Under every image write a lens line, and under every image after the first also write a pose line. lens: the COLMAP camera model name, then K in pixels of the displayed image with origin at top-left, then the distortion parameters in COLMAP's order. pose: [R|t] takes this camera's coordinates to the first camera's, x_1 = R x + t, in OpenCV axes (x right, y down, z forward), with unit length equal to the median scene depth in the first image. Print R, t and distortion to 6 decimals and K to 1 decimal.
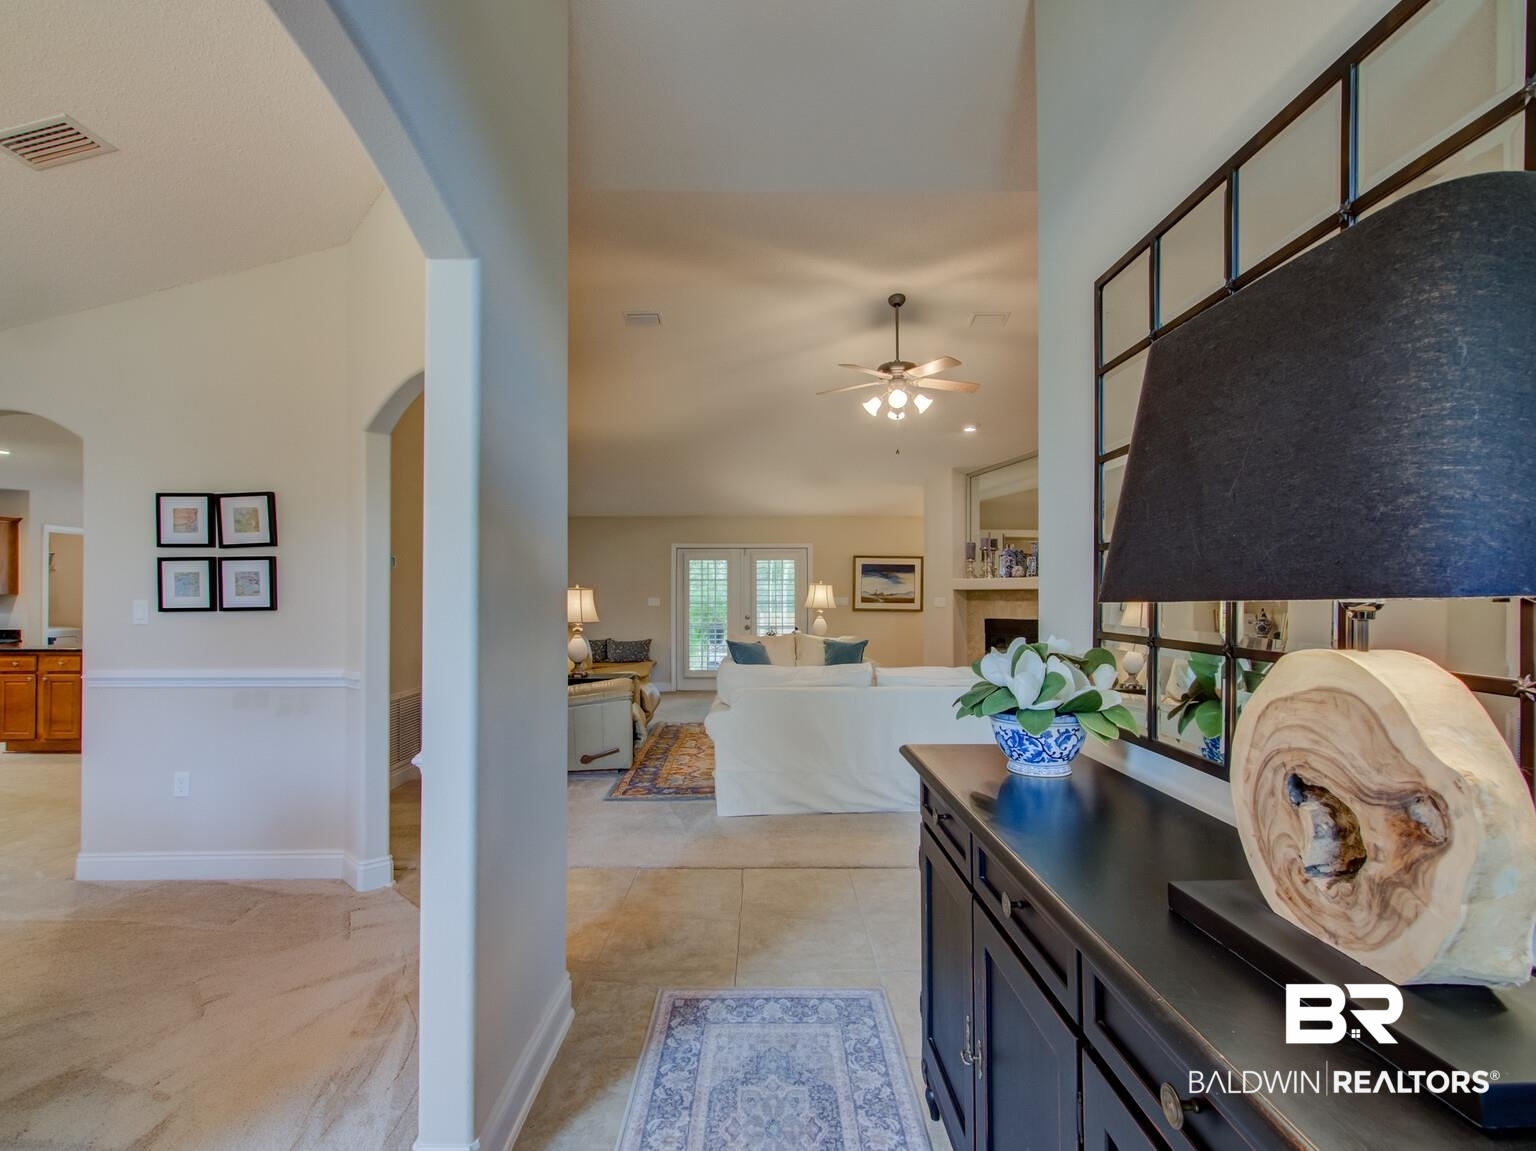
lens RADIAL K [[816.5, 0, 768.3], [0, 816.5, 593.8], [0, 0, 1]] dist [0.000463, -0.000151]
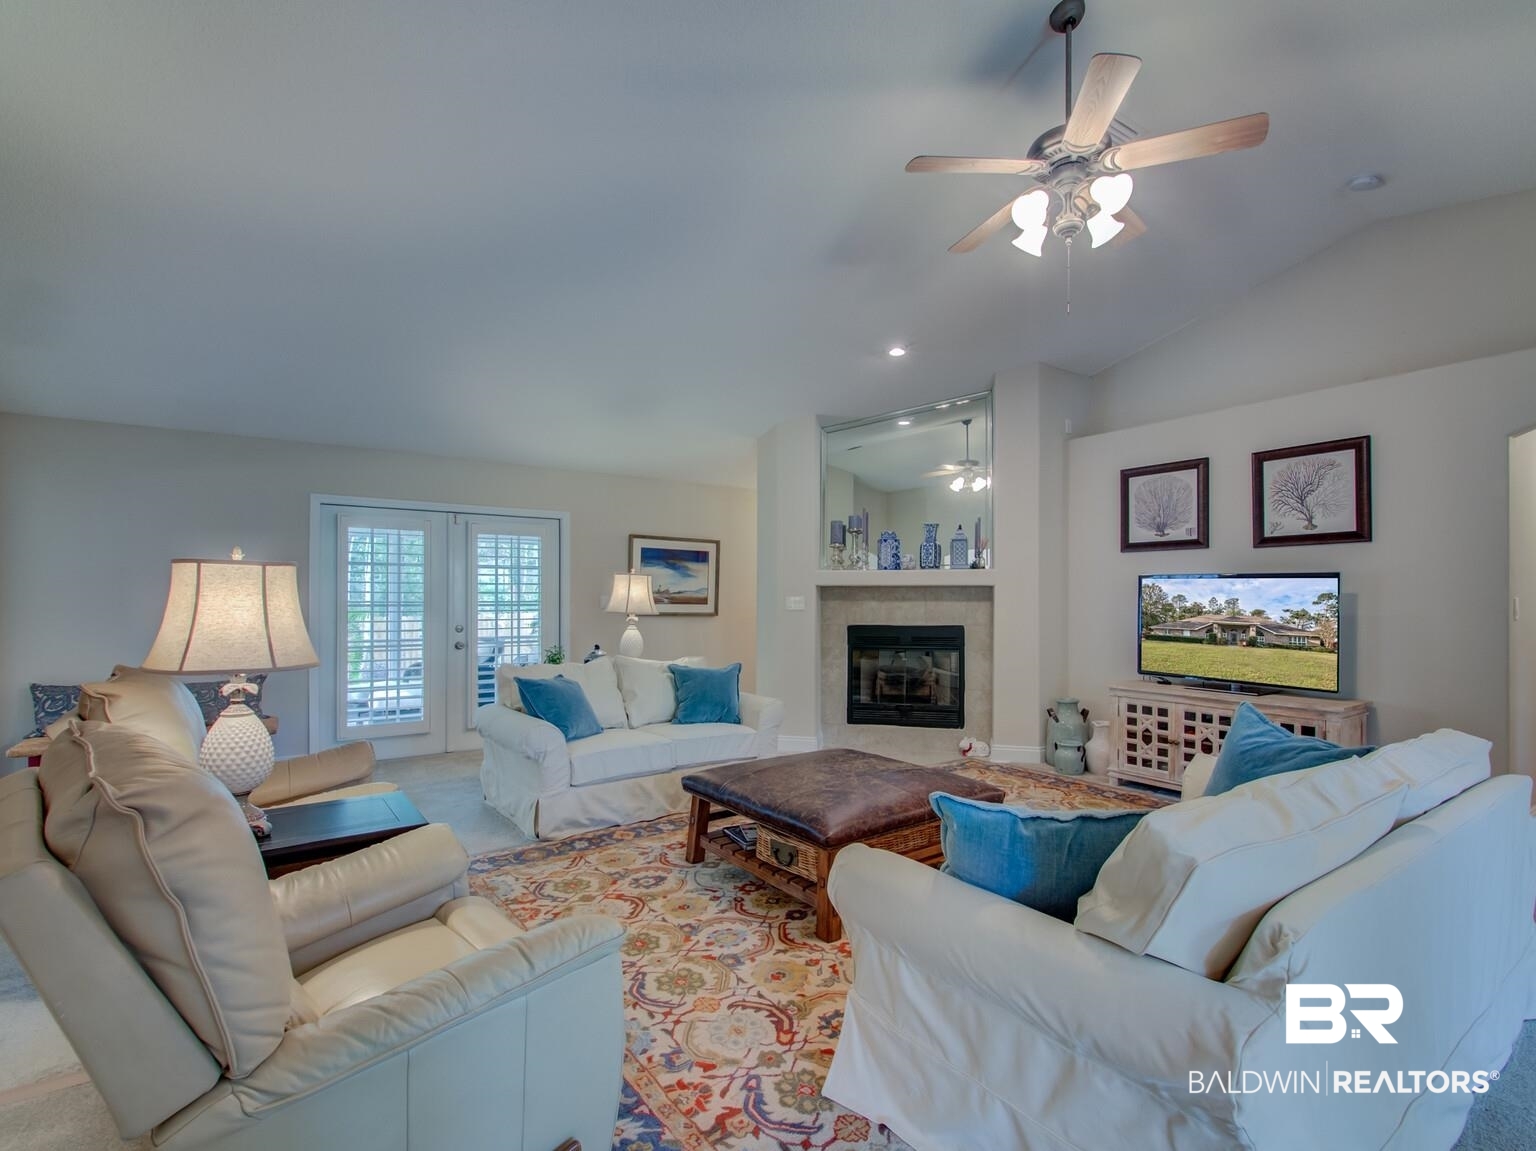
lens RADIAL K [[755.1, 0, 788.9], [0, 755.1, 586.0], [0, 0, 1]] dist [0.042607, -0.000225]
pose [[0.812668, 0.011973, 0.582604, -0.154904], [-0.004563, 0.999889, -0.014183, 0.004297], [-0.582709, 0.008868, 0.812632, 0.414384]]
